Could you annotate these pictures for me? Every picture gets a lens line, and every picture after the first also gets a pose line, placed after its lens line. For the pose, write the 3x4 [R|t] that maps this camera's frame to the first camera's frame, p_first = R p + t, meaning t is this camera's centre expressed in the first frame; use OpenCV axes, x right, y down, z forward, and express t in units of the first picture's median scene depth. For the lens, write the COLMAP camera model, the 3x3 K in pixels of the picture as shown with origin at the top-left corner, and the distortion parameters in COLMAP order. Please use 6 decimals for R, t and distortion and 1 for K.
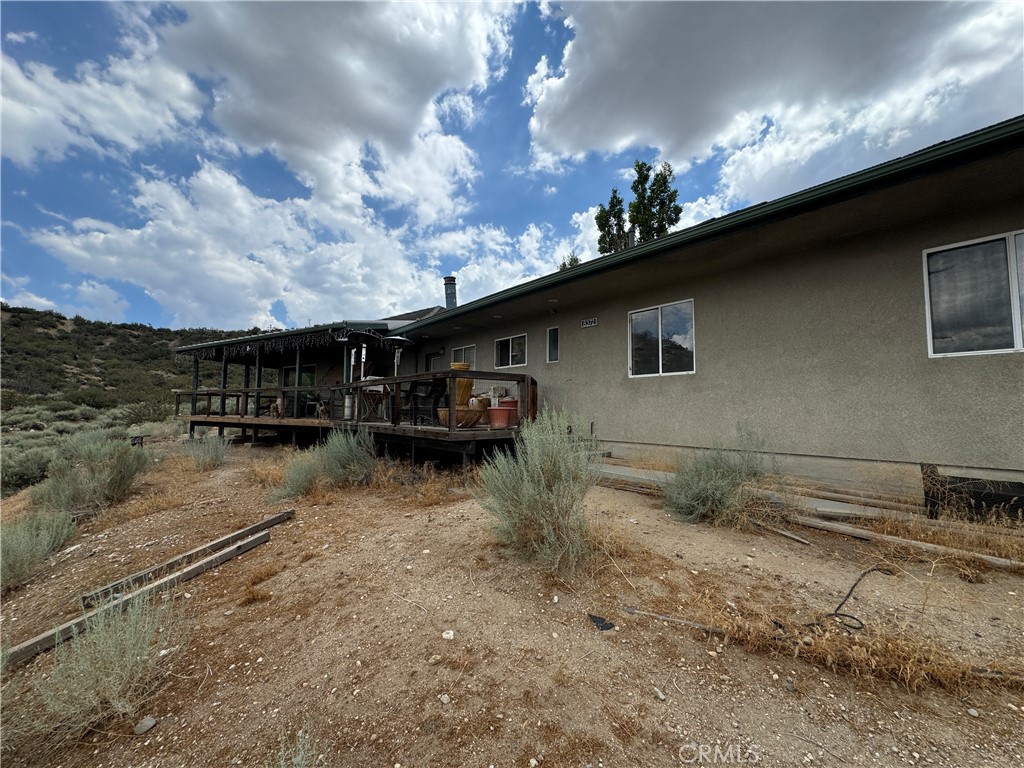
lens RADIAL K [[406.3, 0, 511.9], [0, 406.3, 381.7], [0, 0, 1]] dist [-0.002004, -0.000001]
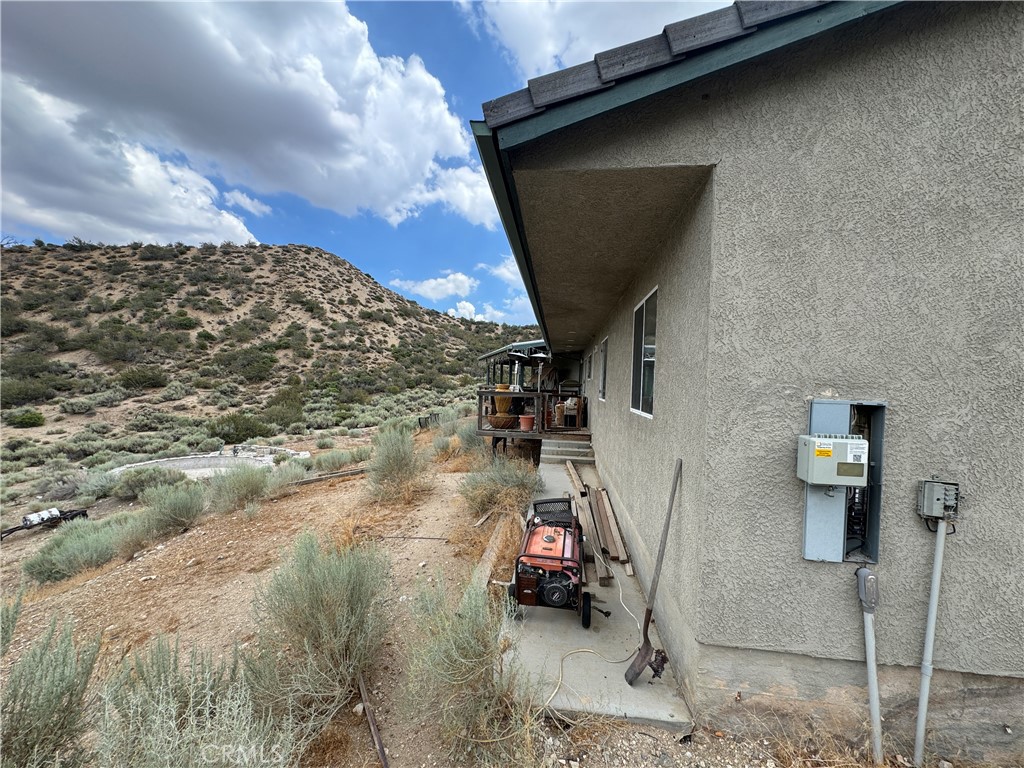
lens RADIAL K [[406.3, 0, 513.4], [0, 406.3, 383.5], [0, 0, 1]] dist [-0.002004, -0.000001]
pose [[0.680040, 0.020832, -0.732879, 0.330792], [0.018550, 0.998787, 0.045603, -0.040410], [0.732941, -0.044607, 0.678829, 0.005745]]
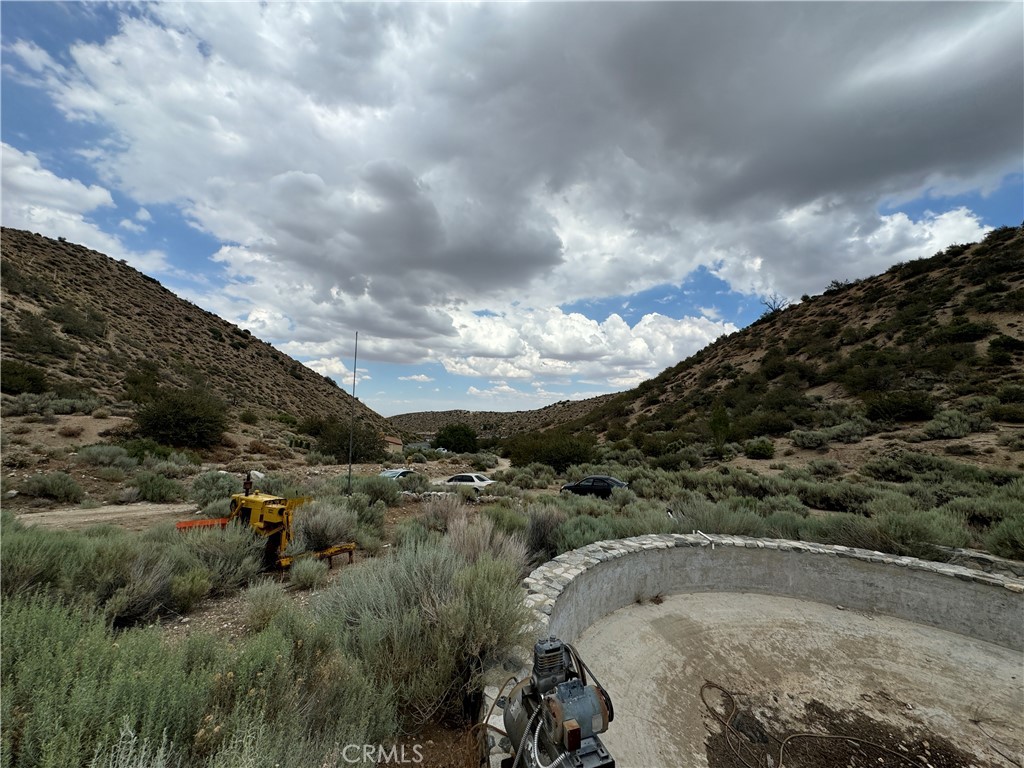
lens RADIAL K [[406.3, 0, 511.6], [0, 406.3, 382.2], [0, 0, 1]] dist [-0.002004, -0.000001]
pose [[-0.710015, -0.091352, -0.698236, -0.962782], [0.003895, 0.991025, -0.133619, 0.153218], [0.704176, -0.097591, -0.703287, 0.122765]]
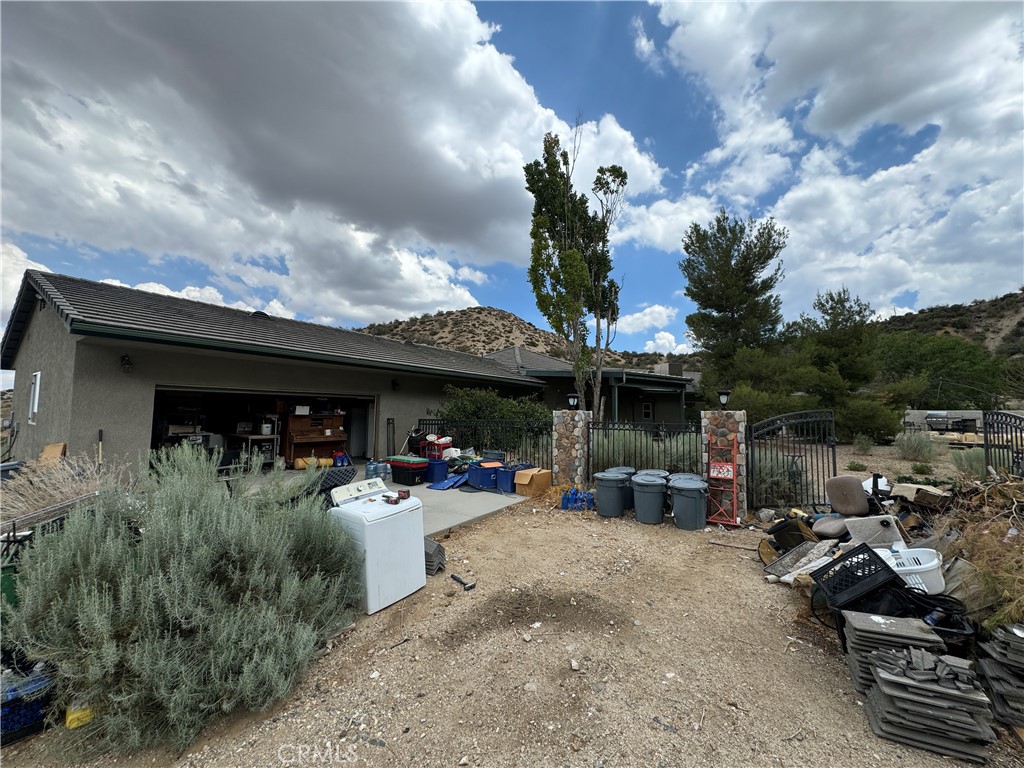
lens RADIAL K [[406.3, 0, 515.4], [0, 406.3, 381.7], [0, 0, 1]] dist [-0.002004, -0.000001]
pose [[0.254141, -0.081450, -0.963731, 0.954596], [0.062538, 0.995746, -0.067665, 0.009573], [0.965143, -0.043074, 0.258154, 0.699574]]
